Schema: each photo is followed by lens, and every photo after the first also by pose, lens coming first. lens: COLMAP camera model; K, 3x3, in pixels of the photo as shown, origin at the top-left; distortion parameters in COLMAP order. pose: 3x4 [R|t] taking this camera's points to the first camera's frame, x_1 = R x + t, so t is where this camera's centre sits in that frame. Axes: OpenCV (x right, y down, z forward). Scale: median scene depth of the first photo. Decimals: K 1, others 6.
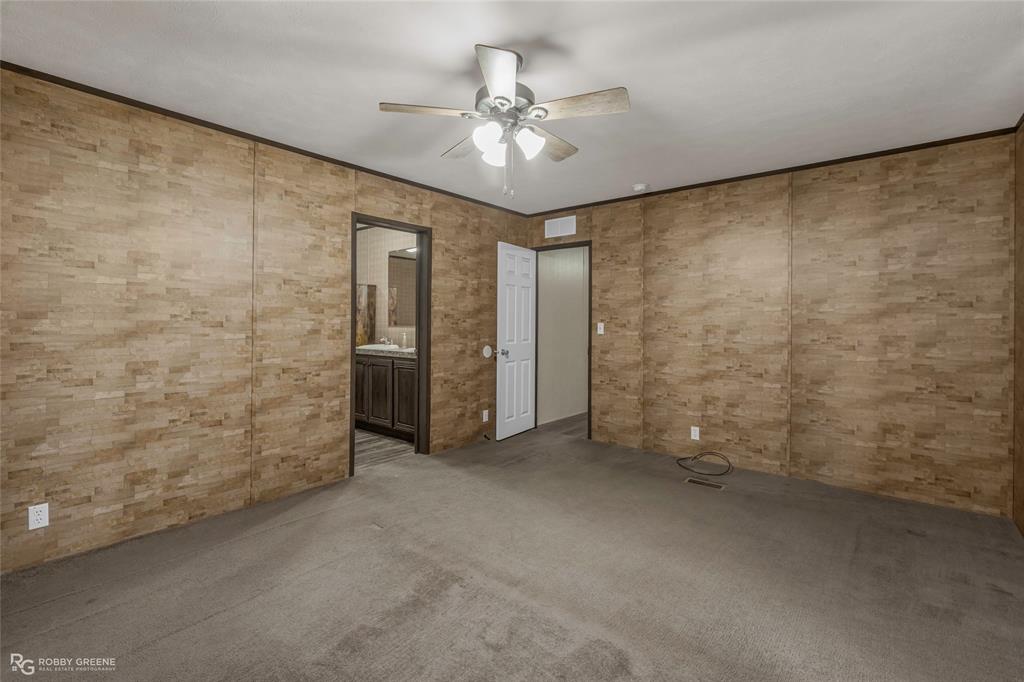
lens RADIAL K [[467.0, 0, 512.0], [0, 467.0, 333.8], [0, 0, 1]] dist [-0.005666, 0.001291]
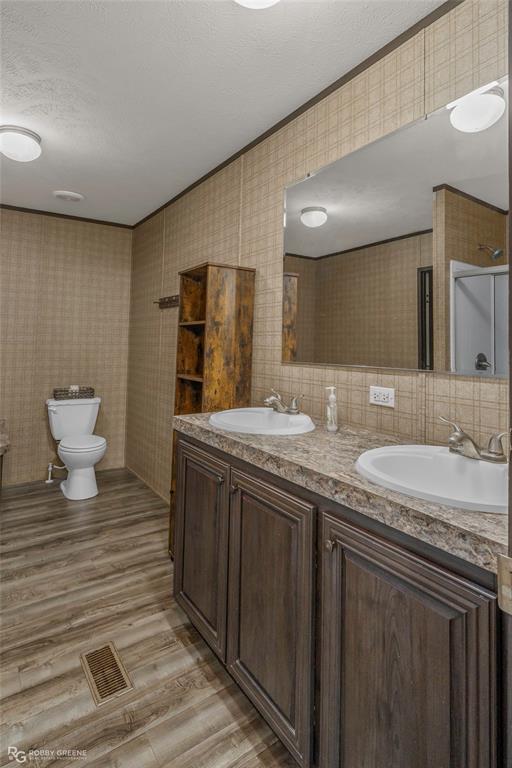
lens RADIAL K [[395.2, 0, 255.9], [0, 395.2, 383.9], [0, 0, 1]] dist [-0.004953, -0.000895]
pose [[0.962214, 0.034191, -0.270139, -0.190712], [-0.016787, 0.997647, 0.066477, -0.020262], [0.271776, -0.059430, 0.960524, 0.650426]]
